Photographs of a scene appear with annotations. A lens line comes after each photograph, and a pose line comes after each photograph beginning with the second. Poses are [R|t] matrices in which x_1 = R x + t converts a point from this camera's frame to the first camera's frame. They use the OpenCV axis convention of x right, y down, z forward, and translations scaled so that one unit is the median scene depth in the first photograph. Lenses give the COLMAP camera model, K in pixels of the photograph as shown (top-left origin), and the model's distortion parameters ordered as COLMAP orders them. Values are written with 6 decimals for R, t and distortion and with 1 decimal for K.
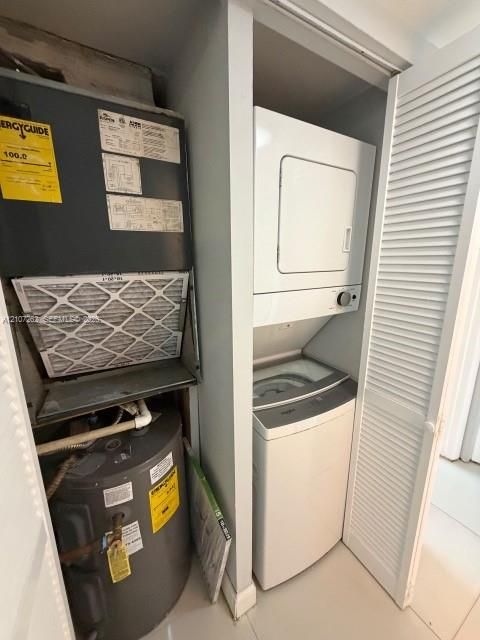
lens RADIAL K [[254.5, 0, 240.0], [0, 254.5, 320.0], [0, 0, 1]] dist [0.000427, 0.000187]
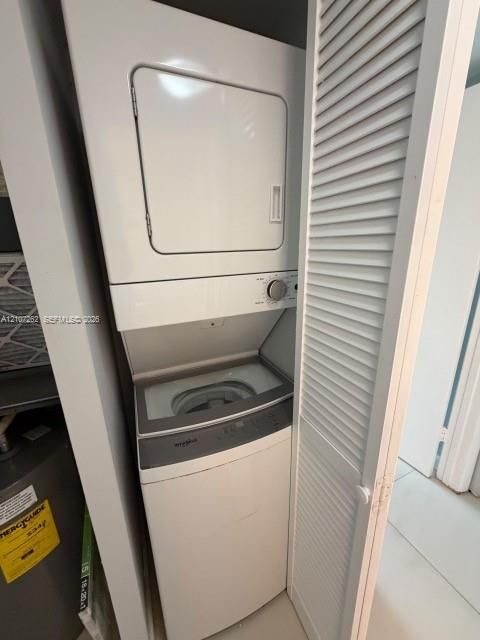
lens RADIAL K [[254.5, 0, 240.0], [0, 254.5, 320.0], [0, 0, 1]] dist [0.000427, 0.000187]
pose [[0.993742, 0.016690, -0.110445, 0.391066], [-0.010337, 0.998272, 0.057850, -0.038939], [0.111220, -0.056346, 0.992197, 0.277441]]
